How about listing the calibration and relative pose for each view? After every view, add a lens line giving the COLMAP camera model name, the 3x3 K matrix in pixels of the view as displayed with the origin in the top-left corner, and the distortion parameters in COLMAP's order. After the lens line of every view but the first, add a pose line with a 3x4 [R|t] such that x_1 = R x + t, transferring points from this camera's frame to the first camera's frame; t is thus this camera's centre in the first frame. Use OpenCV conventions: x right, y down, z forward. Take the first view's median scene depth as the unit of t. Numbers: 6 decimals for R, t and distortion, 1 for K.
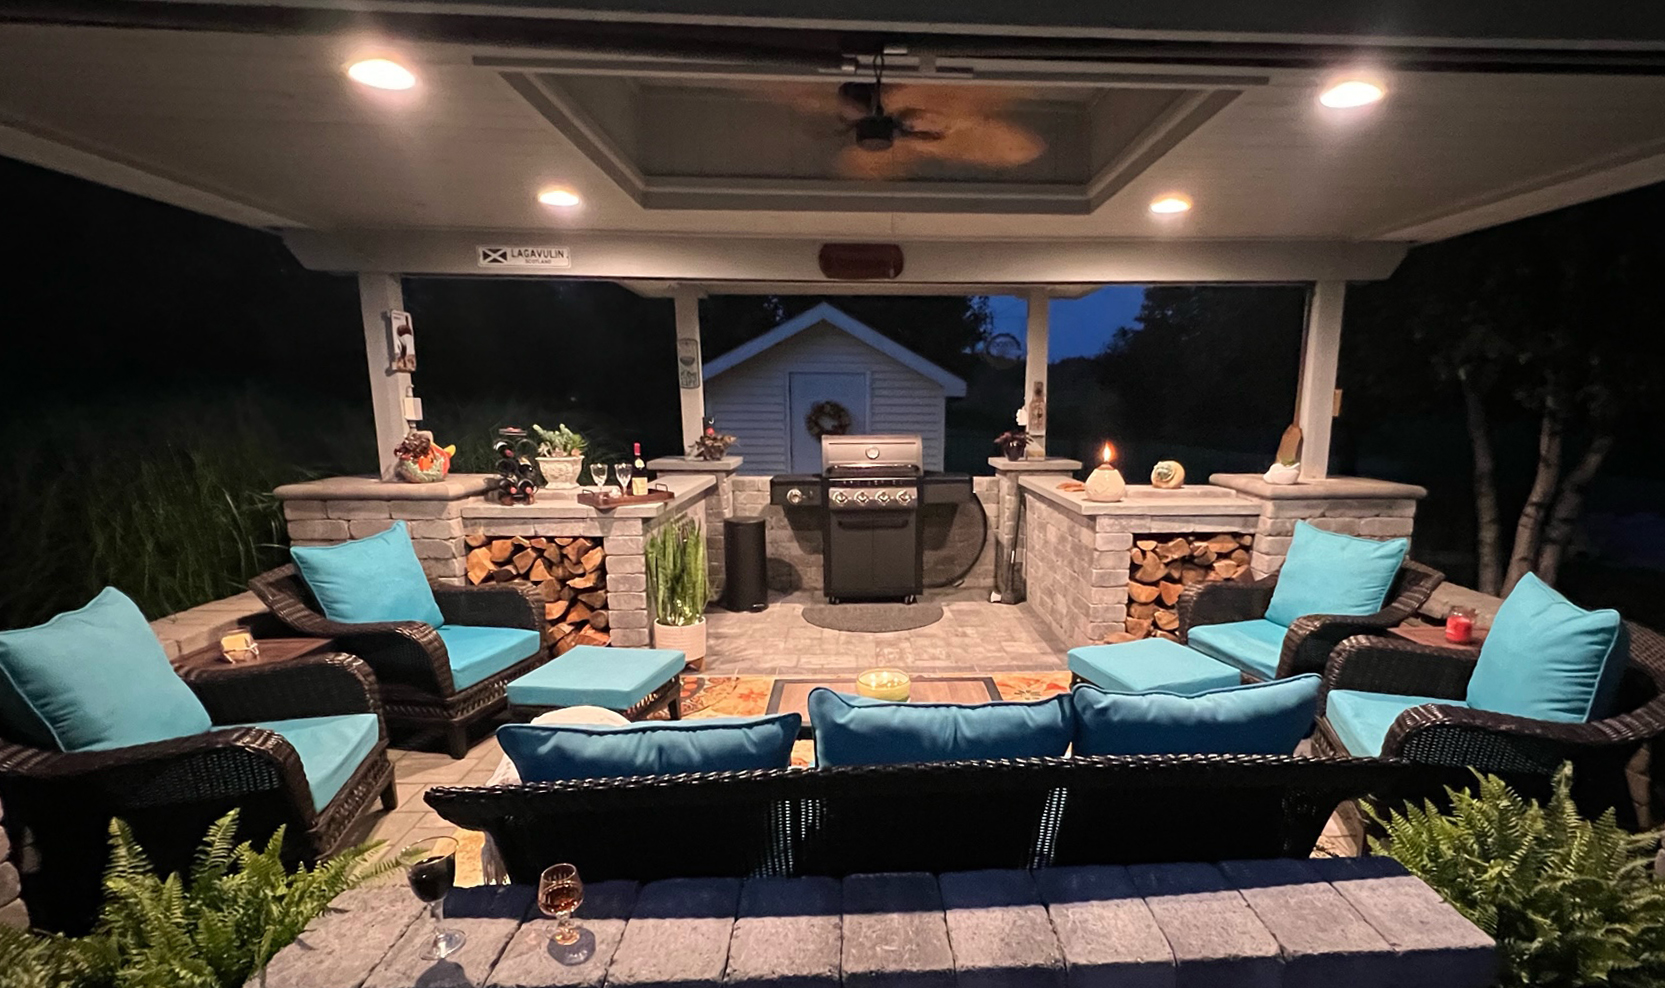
lens RADIAL K [[629.4, 0, 884.3], [0, 629.4, 515.0], [0, 0, 1]] dist [-0.009561, 0.000007]
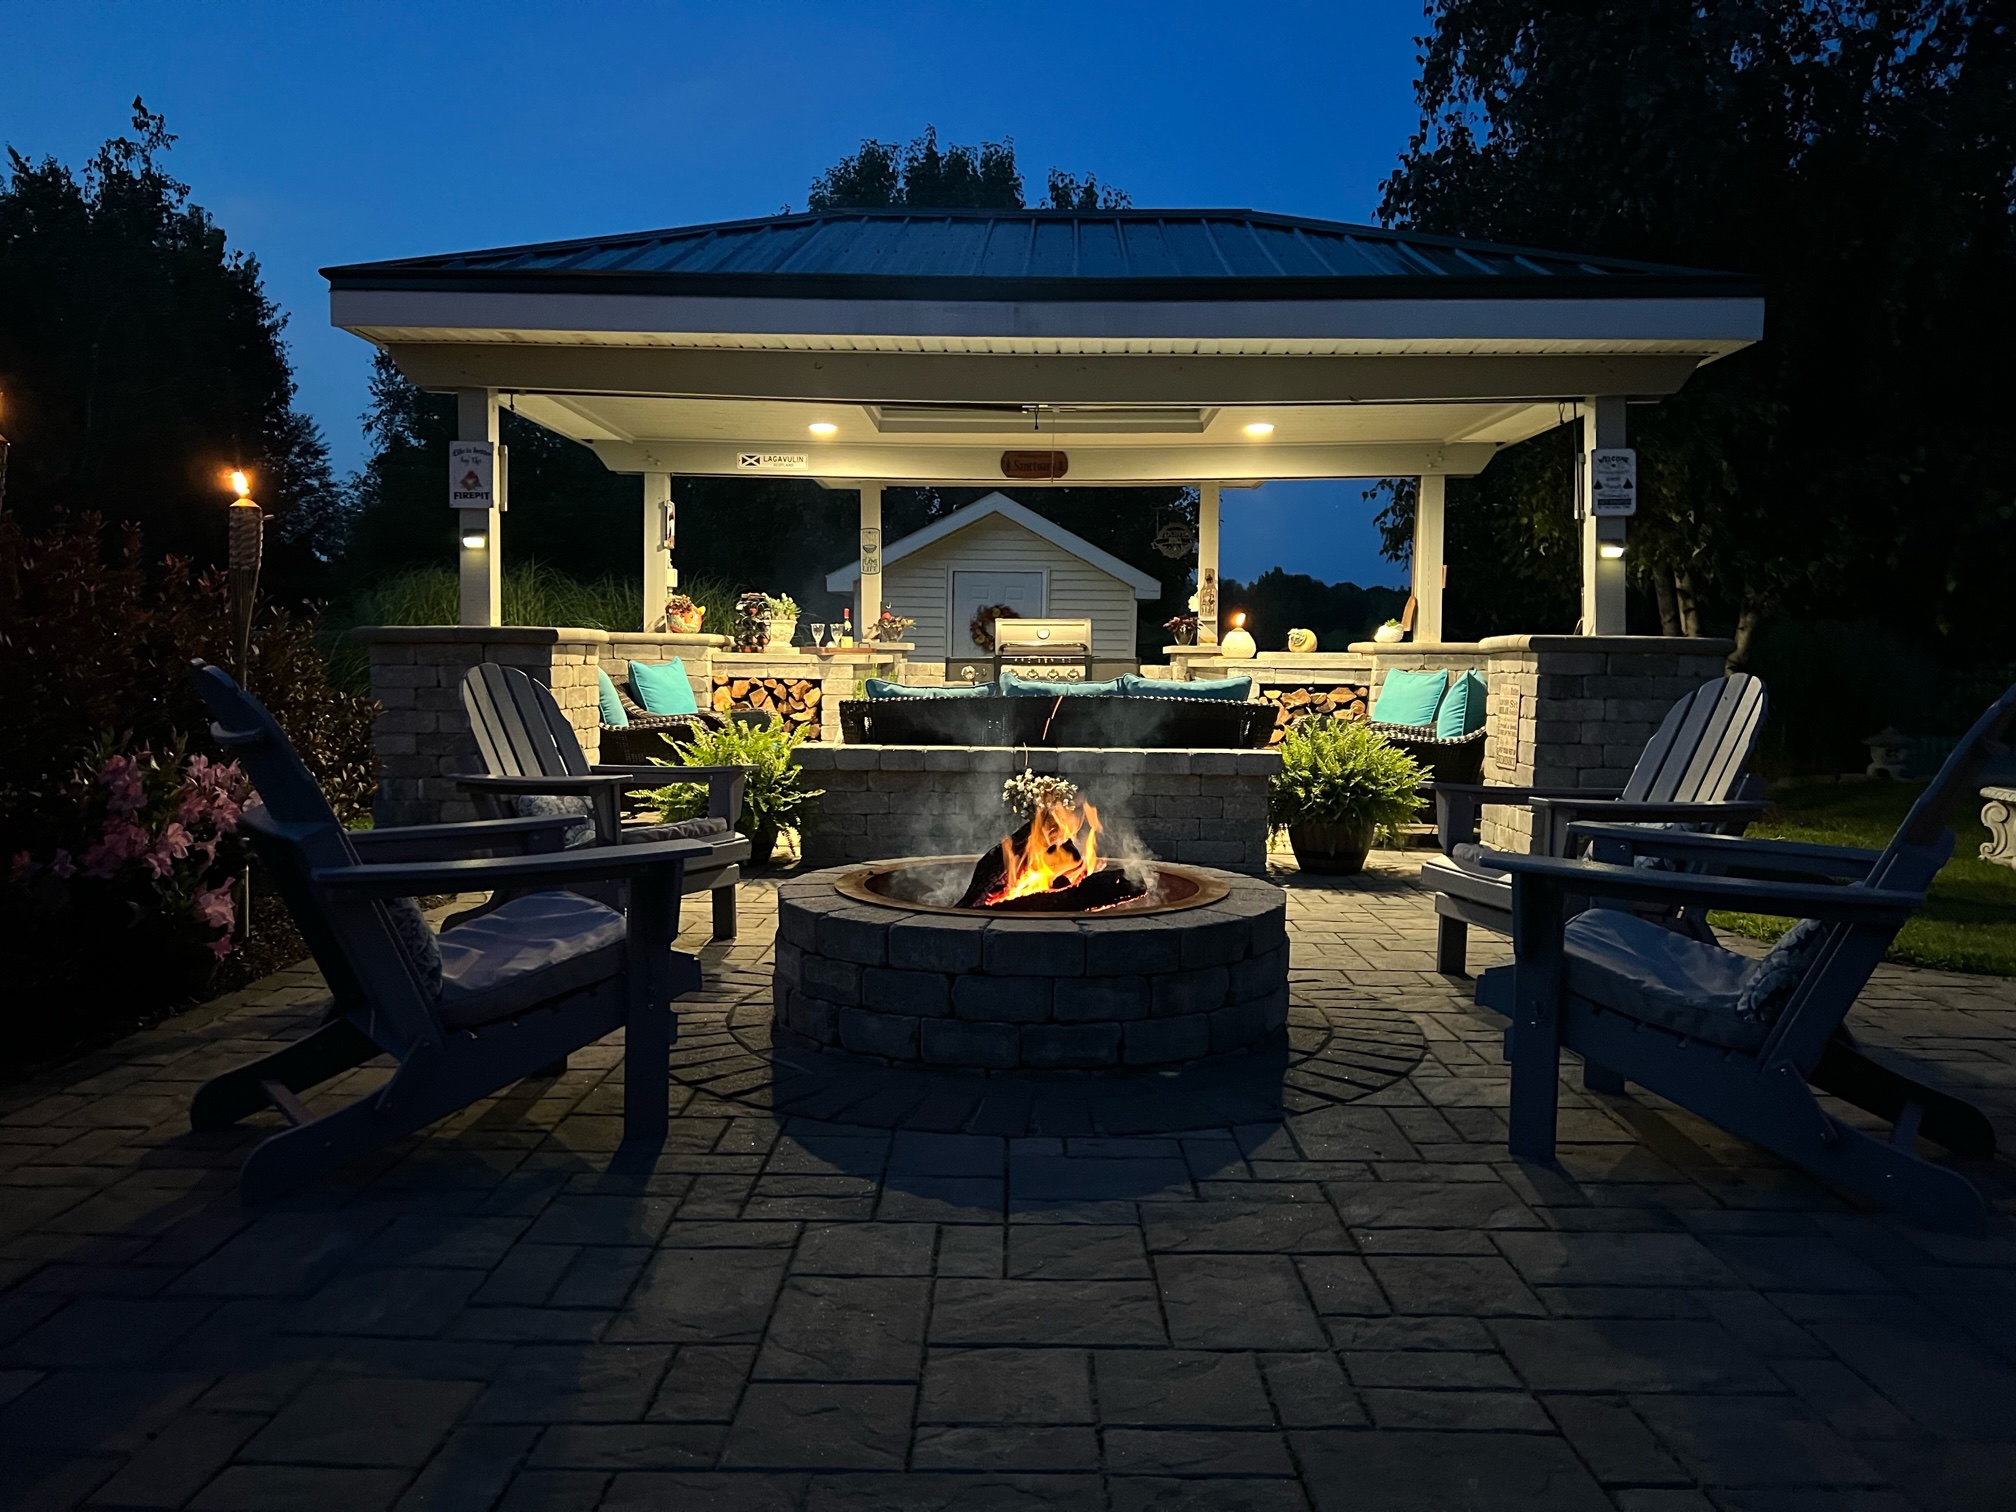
lens RADIAL K [[1520.2, 0, 1004.9], [0, 1520.2, 759.1], [0, 0, 1]] dist [0.054686, -0.001340]
pose [[0.997647, 0.009600, -0.067883, 0.111939], [-0.019297, 0.989436, -0.143680, 0.583831], [0.065786, 0.144652, 0.987293, -1.818175]]
